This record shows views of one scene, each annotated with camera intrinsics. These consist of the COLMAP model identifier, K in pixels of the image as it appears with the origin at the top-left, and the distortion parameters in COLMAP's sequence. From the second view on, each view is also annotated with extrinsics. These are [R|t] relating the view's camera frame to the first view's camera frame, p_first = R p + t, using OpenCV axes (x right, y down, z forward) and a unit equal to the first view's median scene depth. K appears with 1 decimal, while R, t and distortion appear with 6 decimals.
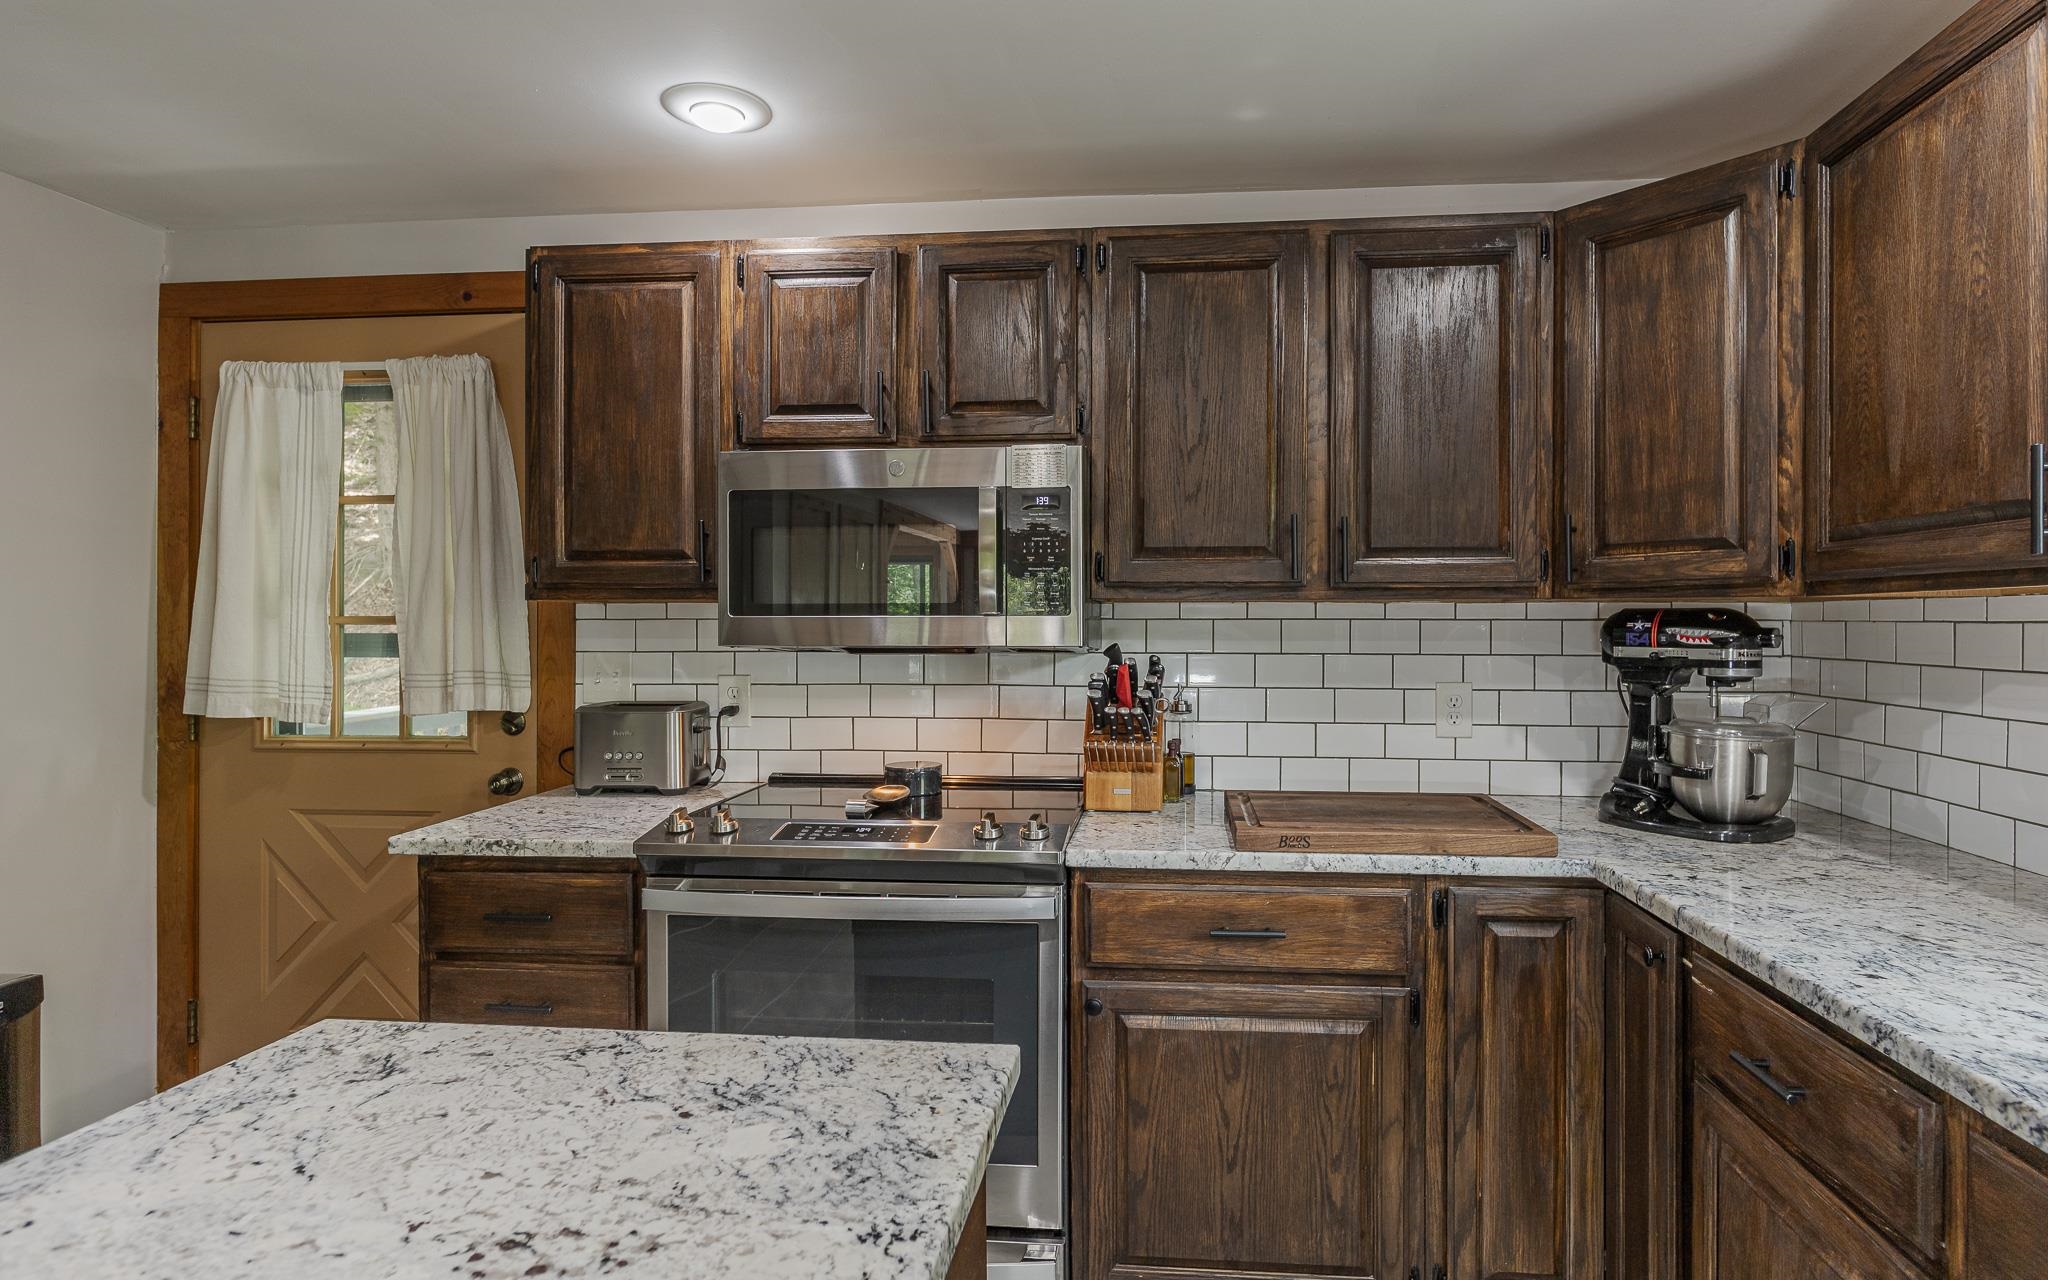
lens RADIAL K [[1068.6, 0, 1083.6], [0, 1068.6, 624.1], [0, 0, 1]] dist [0.003676, -0.004962]
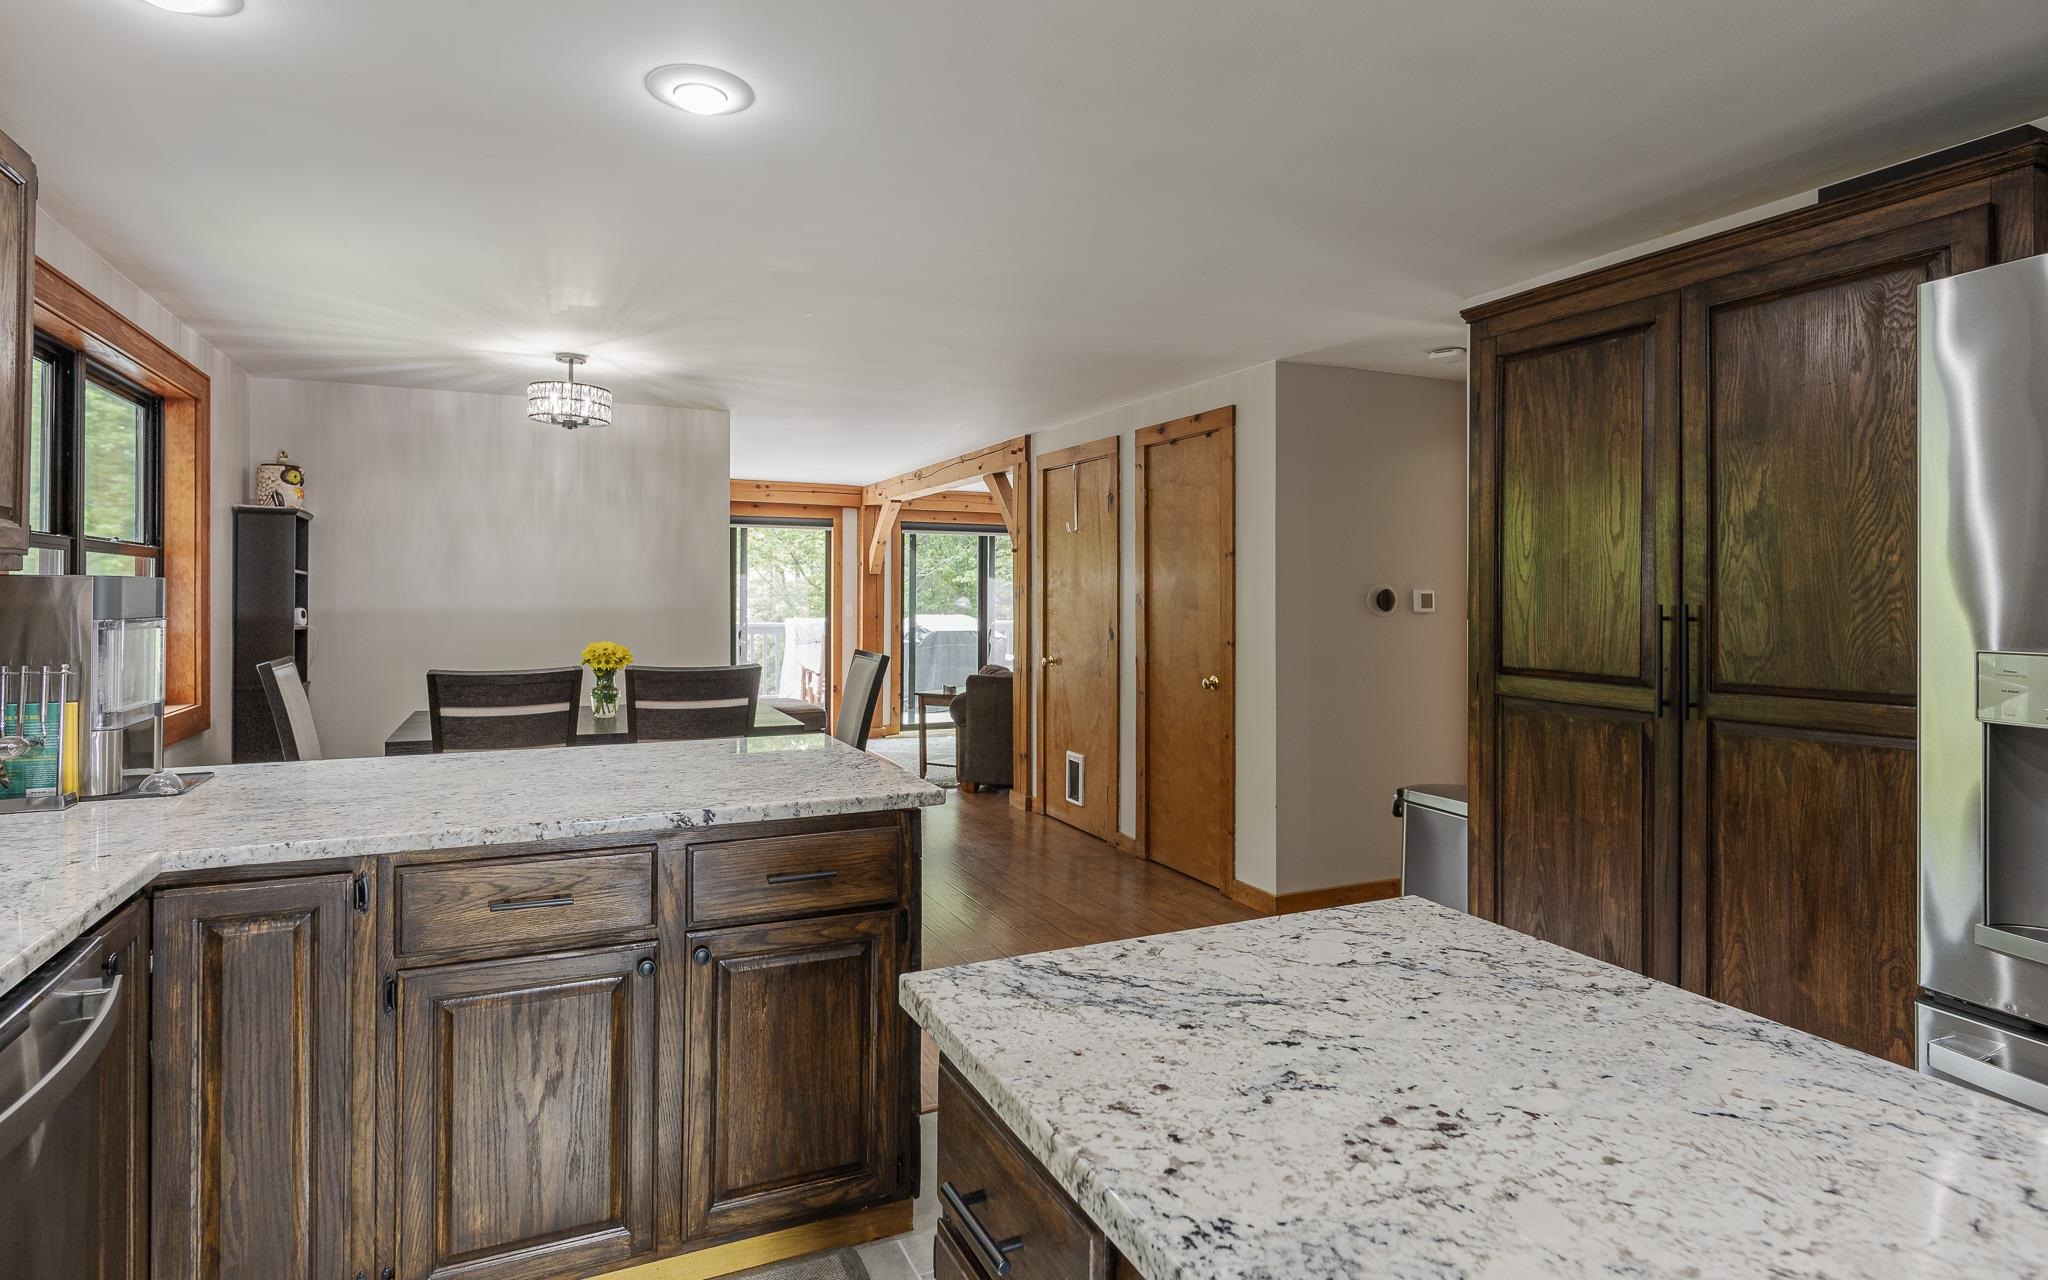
lens RADIAL K [[1068.6, 0, 998.2], [0, 1068.6, 591.7], [0, 0, 1]] dist [0.003676, -0.004962]
pose [[-0.871924, -0.007149, -0.489589, 0.182550], [-0.004306, 0.999967, -0.006933, 0.003376], [0.489622, -0.003937, -0.871926, 0.701488]]
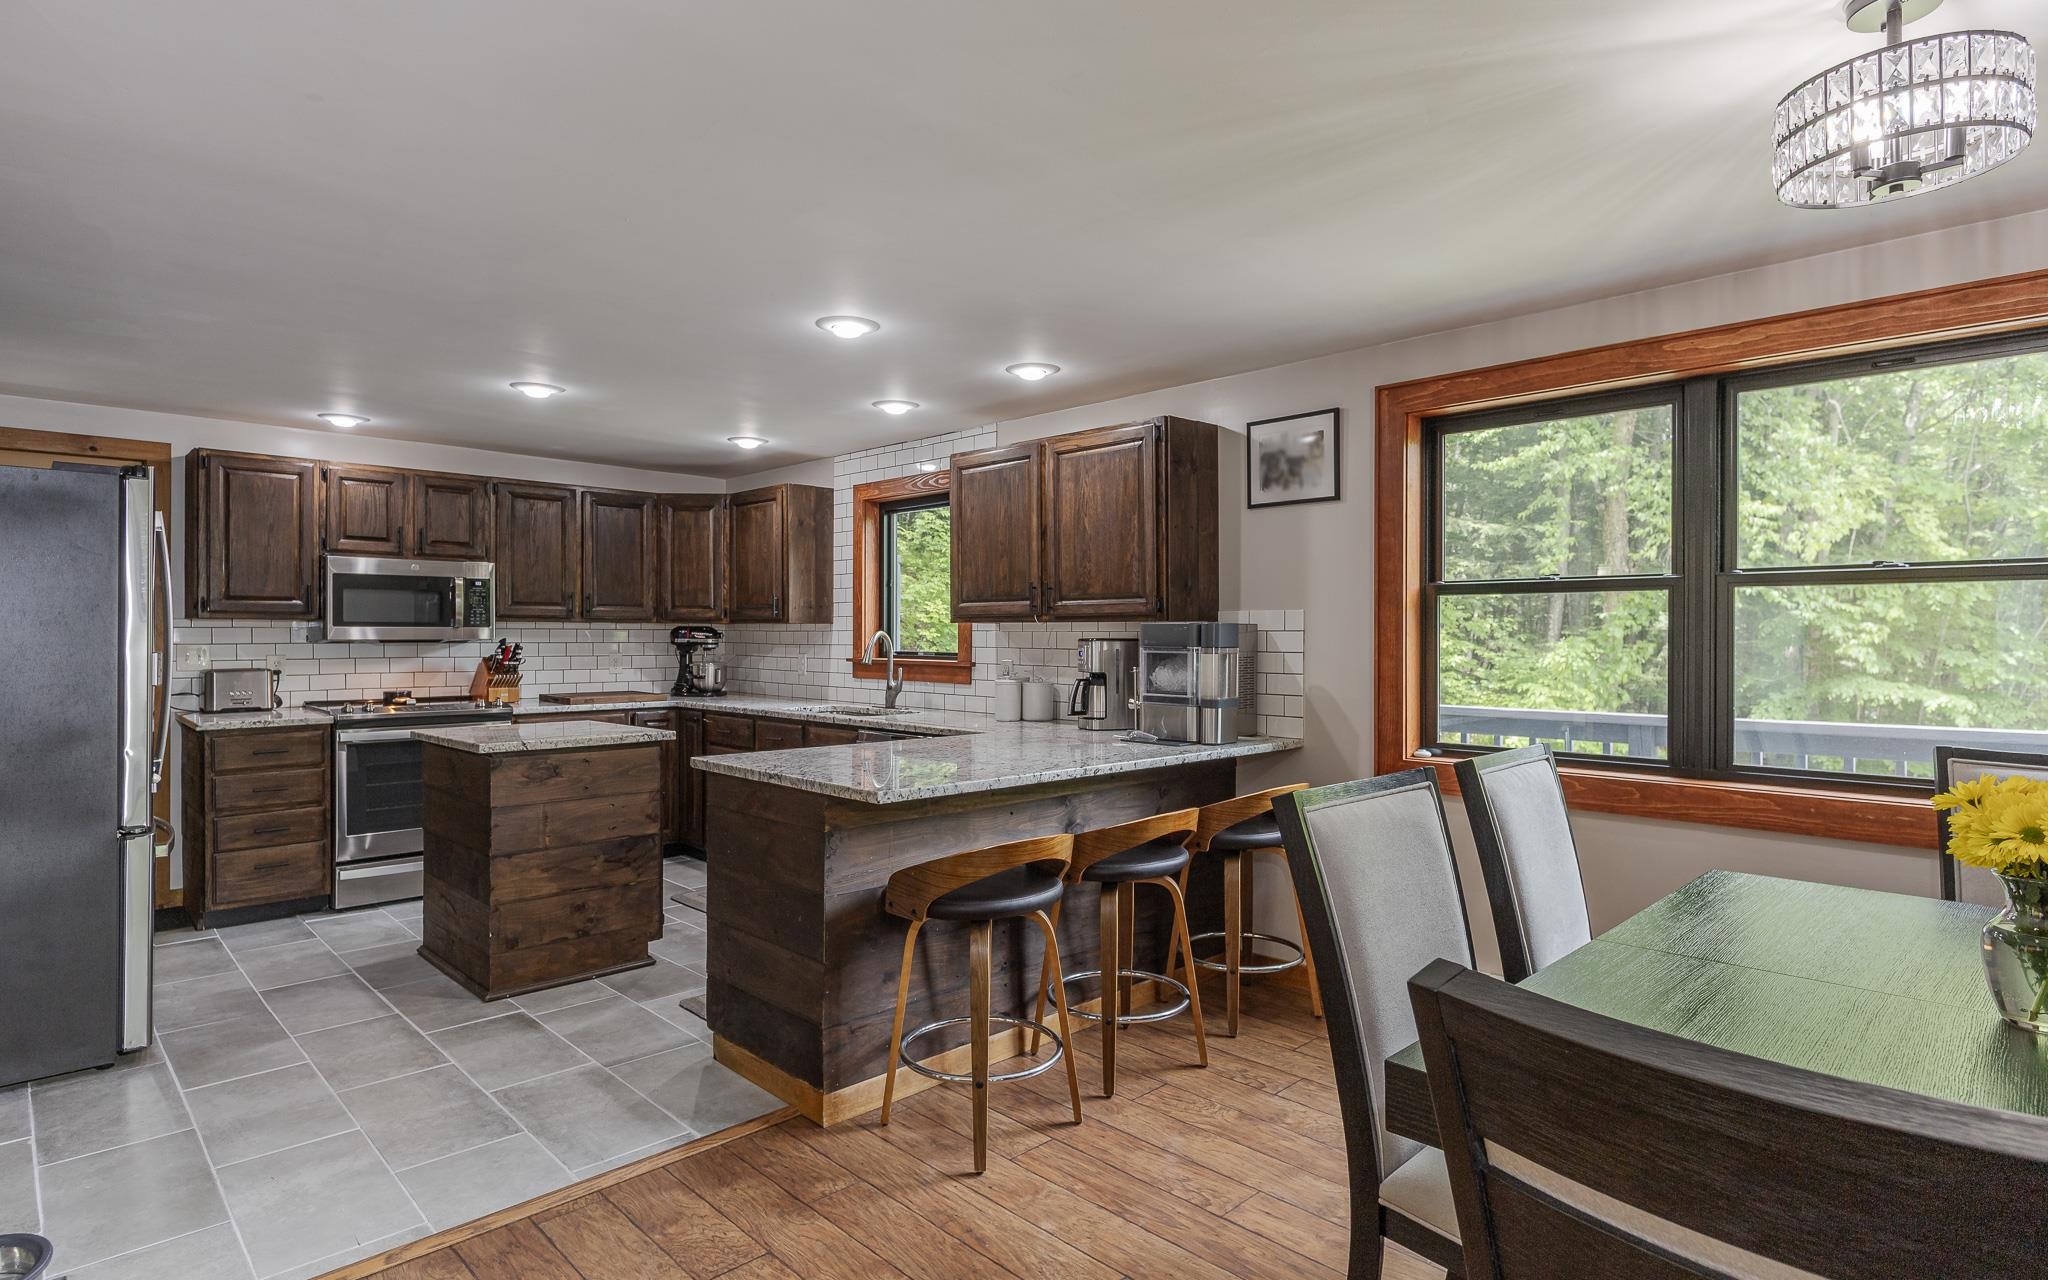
lens RADIAL K [[1068.6, 0, 1033.6], [0, 1068.6, 636.6], [0, 0, 1]] dist [0.003676, -0.004962]
pose [[0.643416, -0.001258, 0.765515, -1.398225], [-0.002846, 0.999988, 0.004035, 0.000376], [-0.765511, -0.004775, 0.643405, -2.063578]]
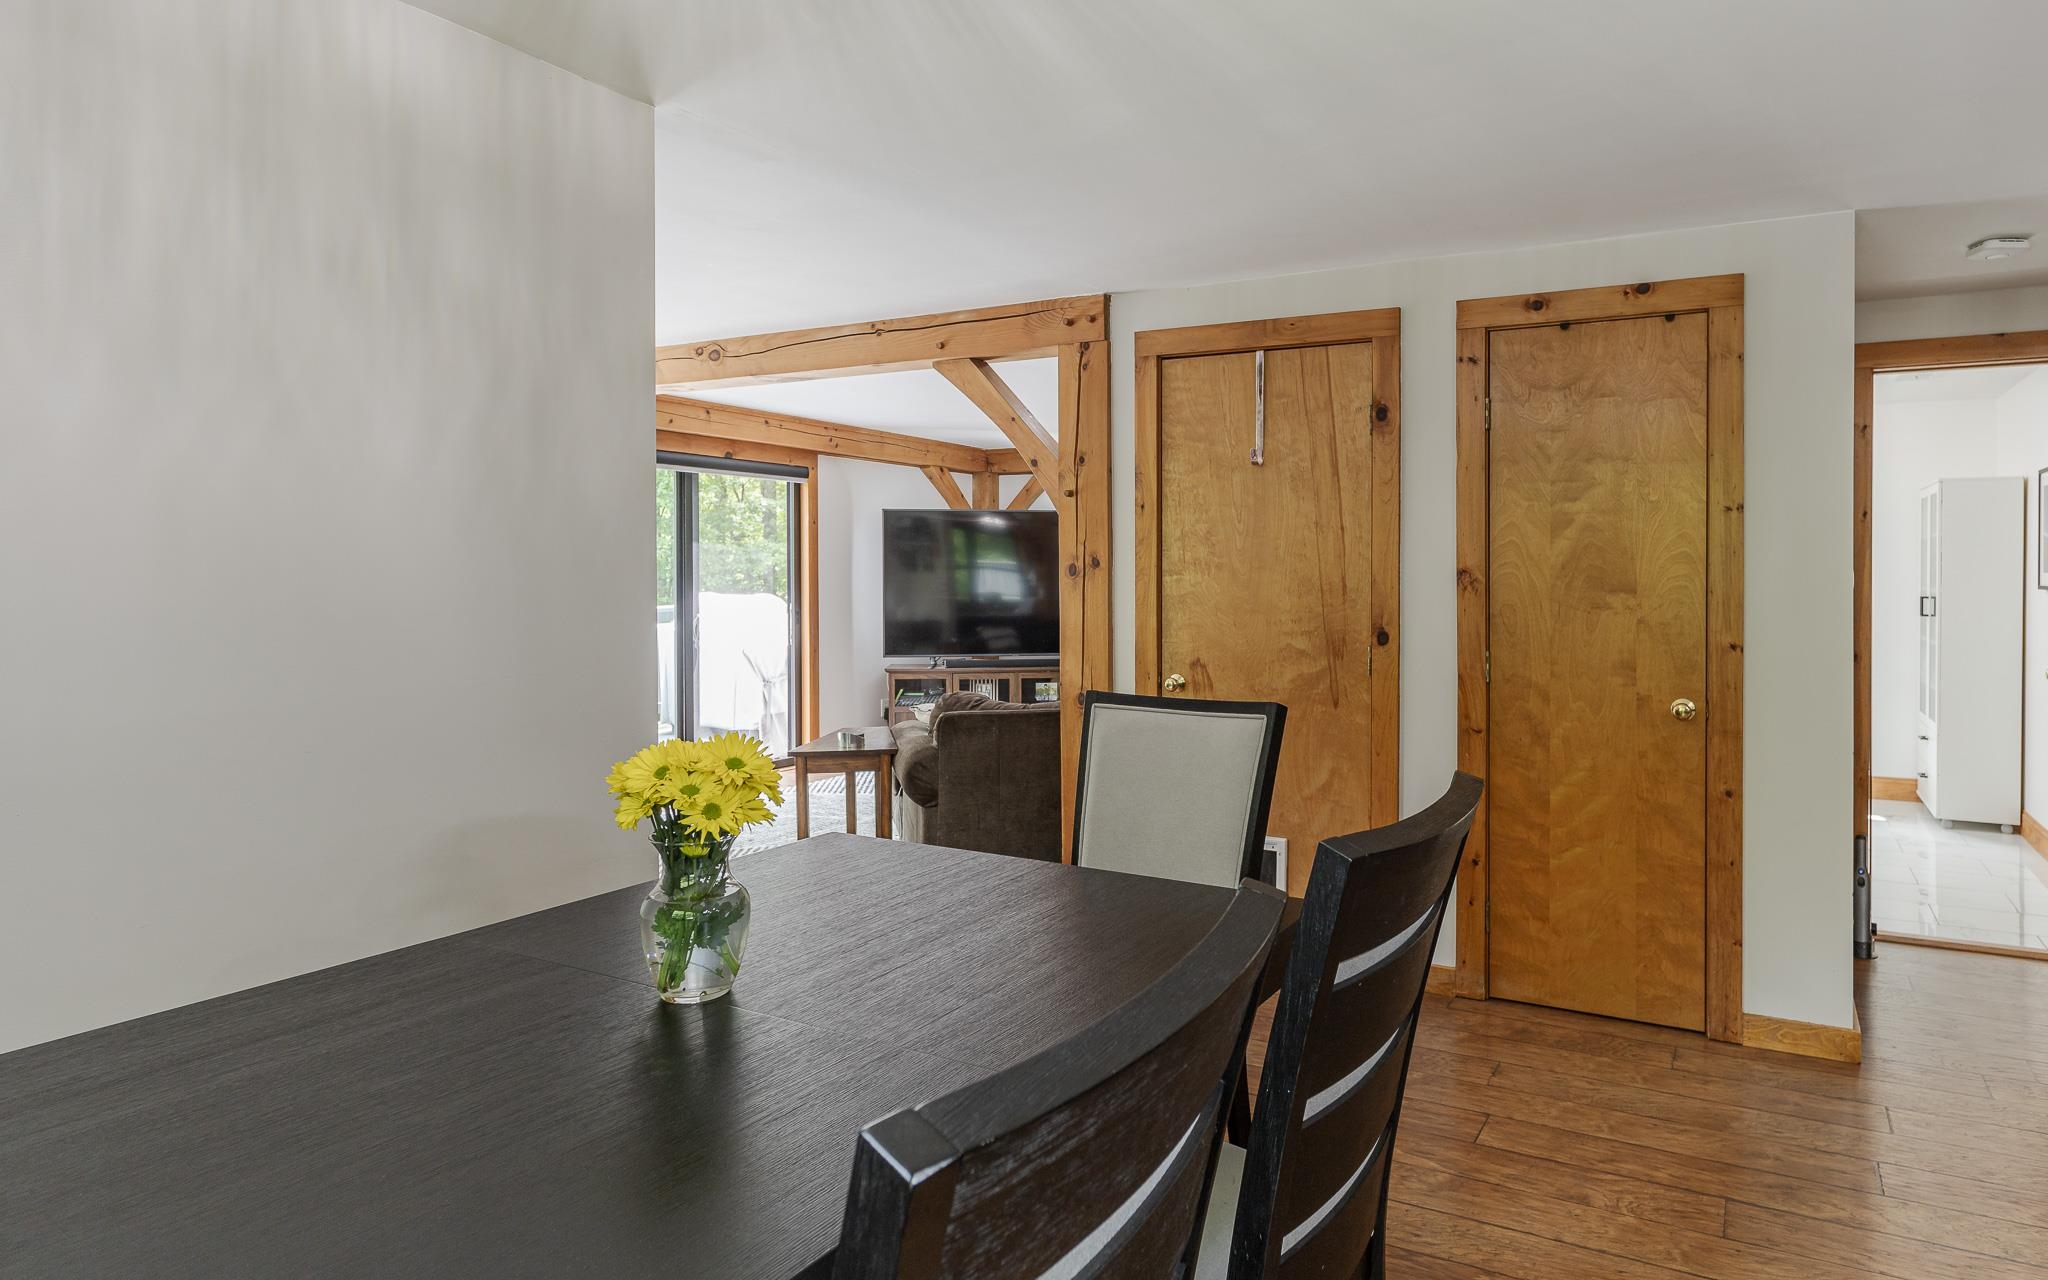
lens RADIAL K [[1068.6, 0, 983.2], [0, 1068.6, 565.2], [0, 0, 1]] dist [0.003676, -0.004962]
pose [[-0.335494, -0.001787, -0.942041, 0.368867], [0.000865, 0.999997, -0.002205, -0.013736], [0.942042, -0.001555, -0.335492, -1.684249]]
